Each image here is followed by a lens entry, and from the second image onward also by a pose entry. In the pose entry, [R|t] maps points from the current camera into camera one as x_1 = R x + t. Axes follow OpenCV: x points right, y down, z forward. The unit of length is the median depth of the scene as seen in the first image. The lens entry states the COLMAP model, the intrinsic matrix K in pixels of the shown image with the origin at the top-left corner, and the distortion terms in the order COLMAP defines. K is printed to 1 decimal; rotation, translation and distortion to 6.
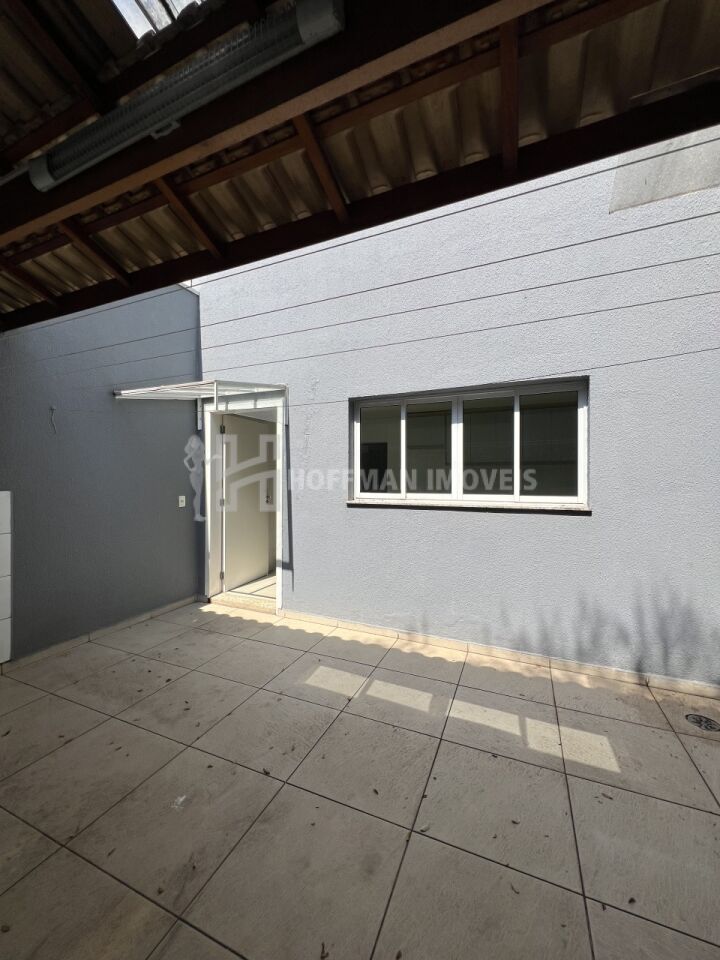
lens RADIAL K [[383.8, 0, 356.5], [0, 383.8, 480.2], [0, 0, 1]] dist [-0.002085, 0.000349]
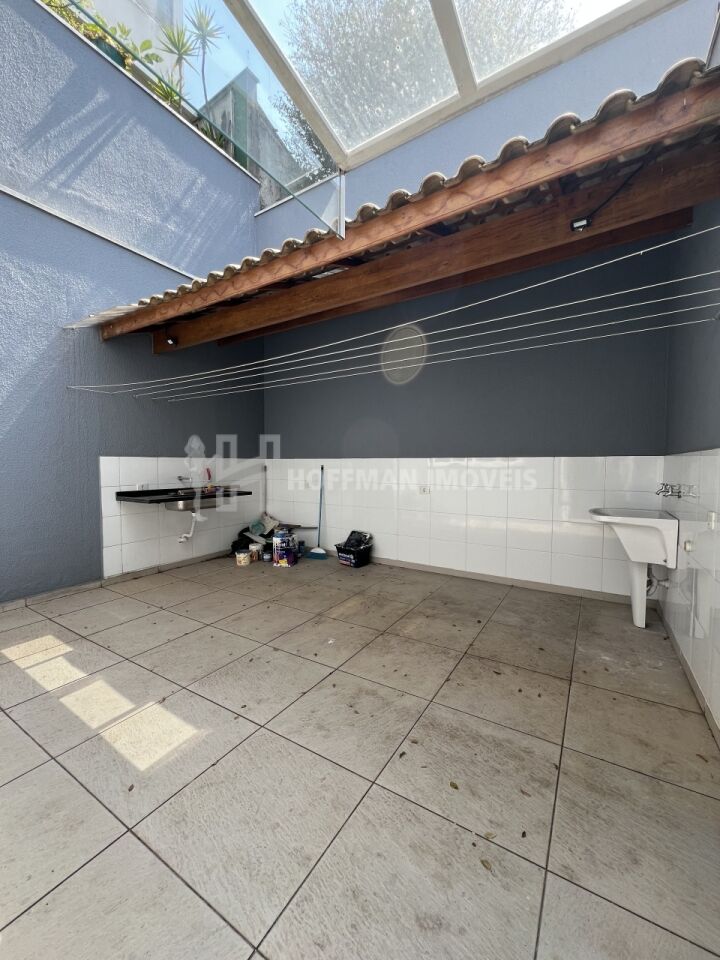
lens RADIAL K [[383.8, 0, 359.1], [0, 383.8, 480.8], [0, 0, 1]] dist [-0.002085, 0.000349]
pose [[-0.988994, -0.012882, 0.147394, -0.608933], [-0.006233, 0.998946, 0.045486, 0.072366], [-0.147825, 0.044067, -0.988031, 1.918629]]
